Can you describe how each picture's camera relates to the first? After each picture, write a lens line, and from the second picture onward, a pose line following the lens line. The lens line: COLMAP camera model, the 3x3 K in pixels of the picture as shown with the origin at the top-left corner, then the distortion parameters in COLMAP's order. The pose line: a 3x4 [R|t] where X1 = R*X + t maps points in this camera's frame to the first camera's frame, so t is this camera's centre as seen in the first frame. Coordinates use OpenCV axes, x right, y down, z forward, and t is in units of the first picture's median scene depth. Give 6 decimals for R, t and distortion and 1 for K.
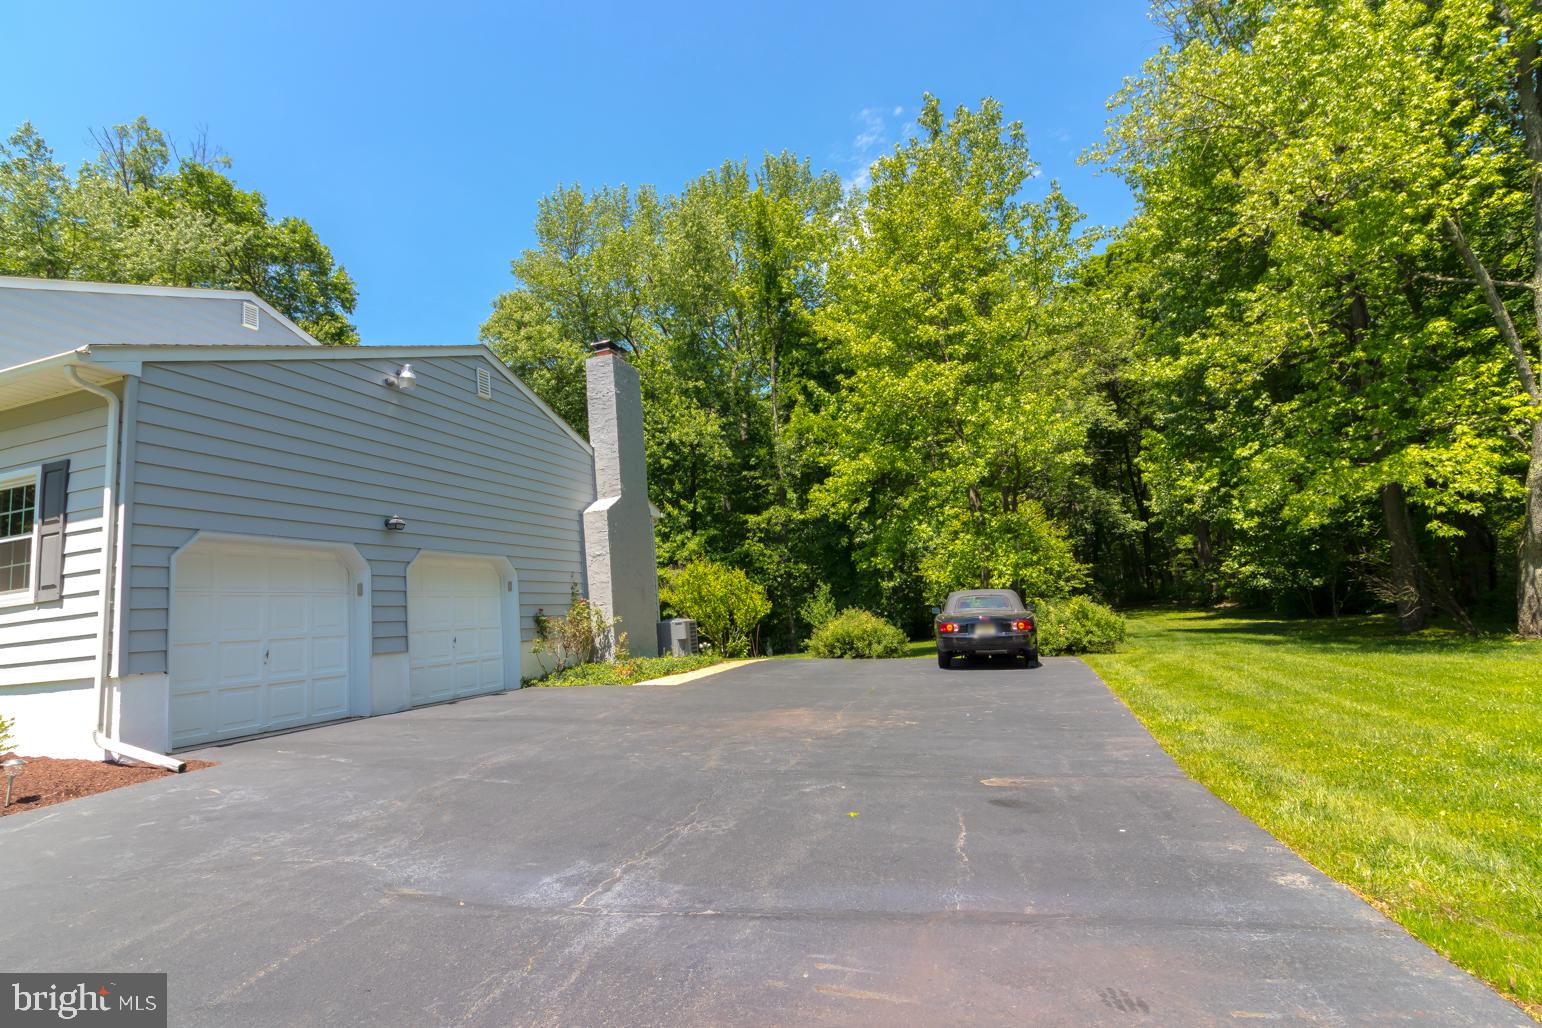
lens RADIAL K [[706.9, 0, 757.9], [0, 706.9, 498.7], [0, 0, 1]] dist [0.004643, -0.000116]
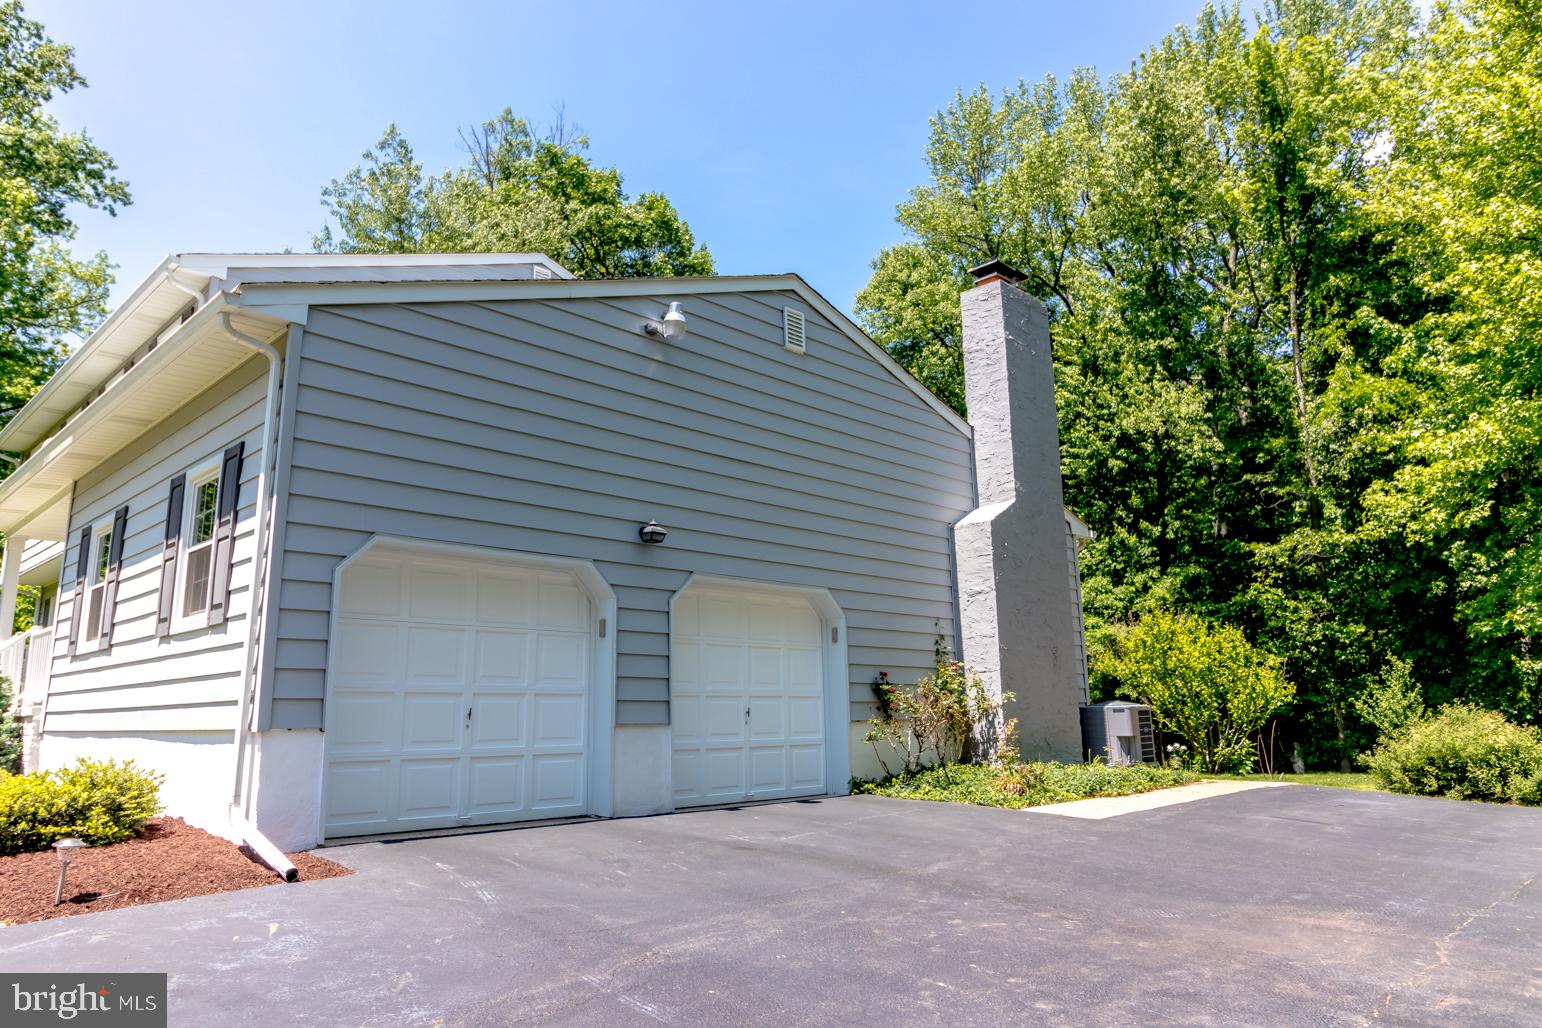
lens RADIAL K [[1011.9, 0, 772.5], [0, 1011.9, 496.3], [0, 0, 1]] dist [0.003479, -0.000841]
pose [[0.896950, -0.023331, -0.441516, 0.011469], [0.012538, 0.999547, -0.027347, 0.017020], [0.441955, 0.018993, 0.896836, 0.110697]]
